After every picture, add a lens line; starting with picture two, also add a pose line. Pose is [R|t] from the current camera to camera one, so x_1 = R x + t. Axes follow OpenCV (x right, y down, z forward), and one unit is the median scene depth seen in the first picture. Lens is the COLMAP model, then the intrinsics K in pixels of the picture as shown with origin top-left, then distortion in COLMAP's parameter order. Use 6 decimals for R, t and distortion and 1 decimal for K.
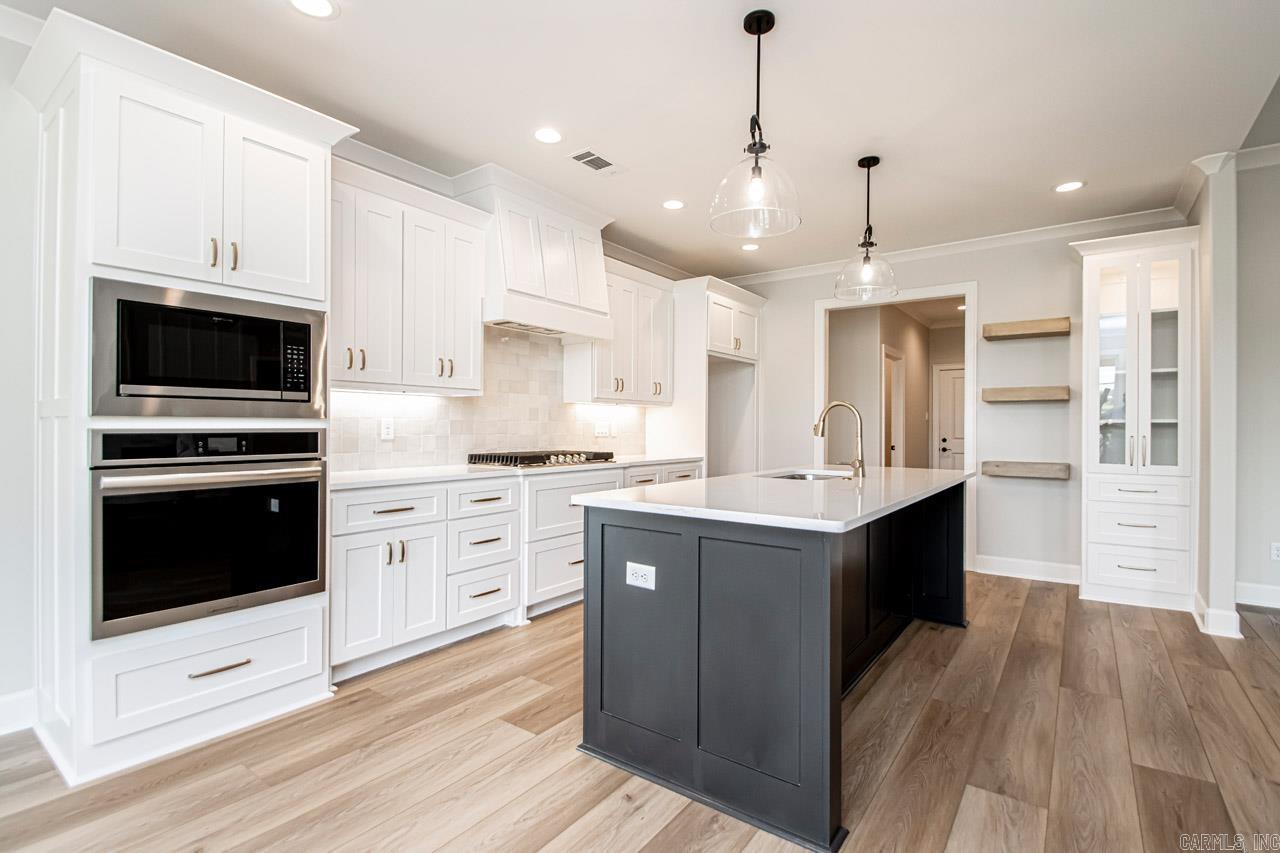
lens RADIAL K [[598.6, 0, 658.3], [0, 598.6, 433.0], [0, 0, 1]] dist [-0.001557, -0.000689]
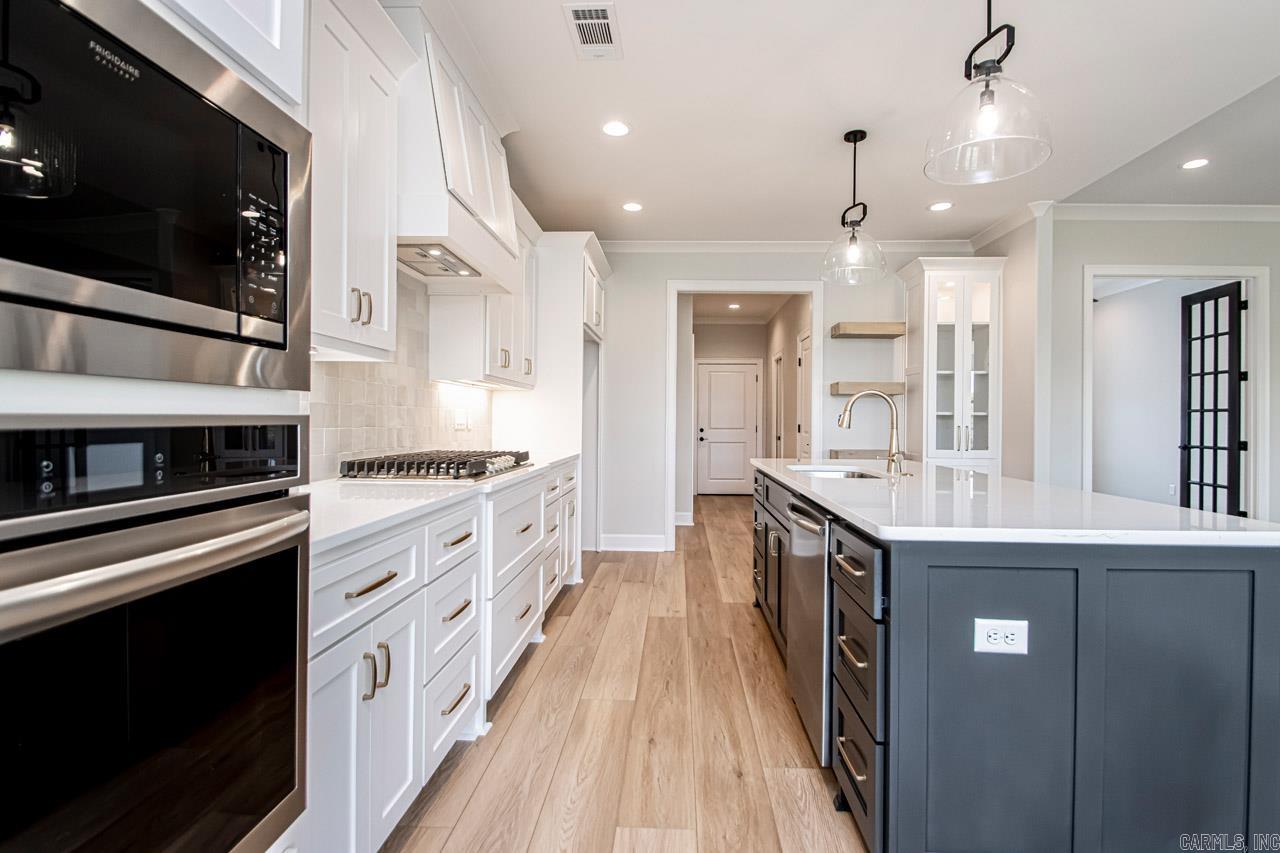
lens RADIAL K [[602.8, 0, 655.9], [0, 602.8, 424.4], [0, 0, 1]] dist [0.002479, -0.000207]
pose [[0.831323, -0.001669, 0.555787, -0.426257], [0.000385, 0.999997, 0.002427, -0.002199], [-0.555789, -0.001804, 0.831321, 0.377686]]
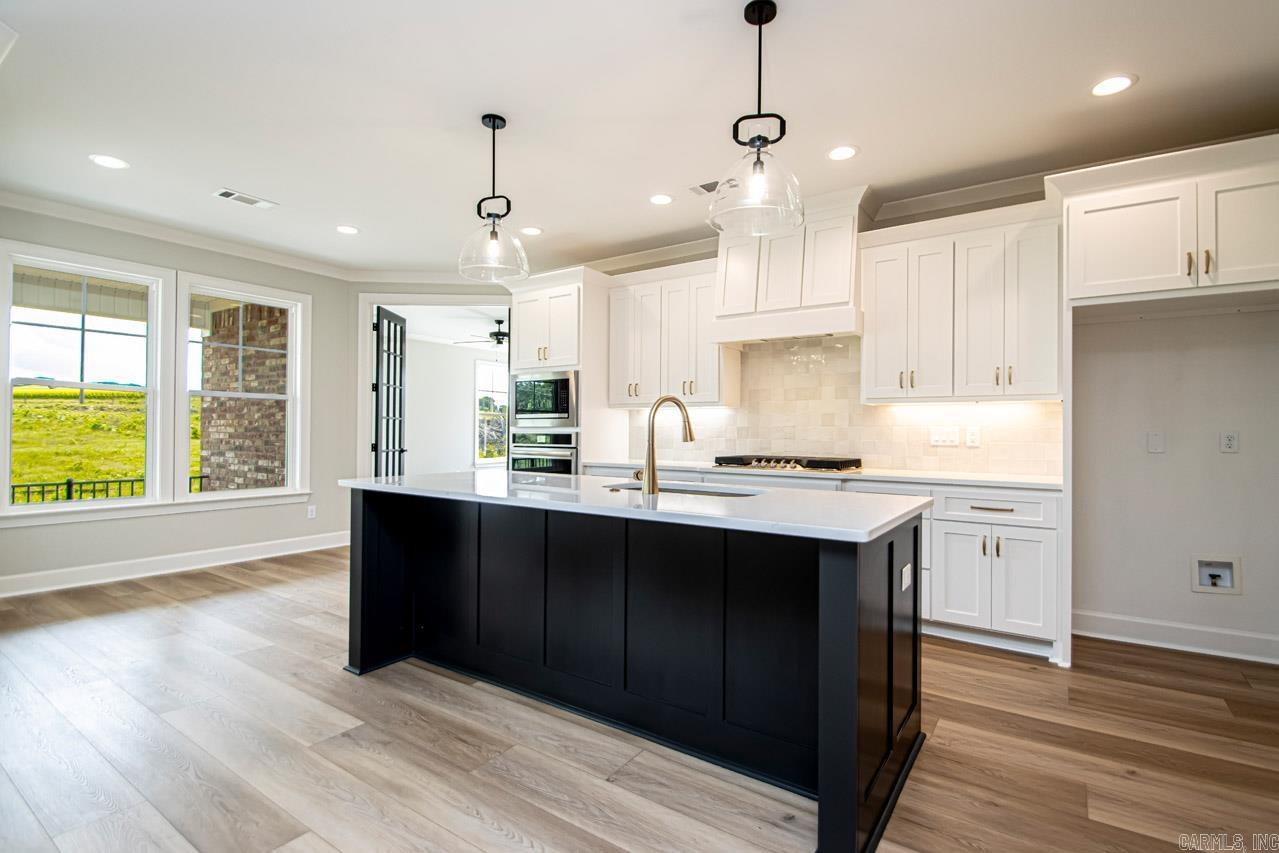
lens RADIAL K [[602.0, 0, 639.5], [0, 602.0, 426.5], [0, 0, 1]] dist [0.021391, 0.000080]
pose [[0.014917, -0.010226, -0.999836, 0.975795], [-0.015858, 0.999820, -0.010463, -0.005949], [0.999763, 0.016012, 0.014752, 0.845478]]
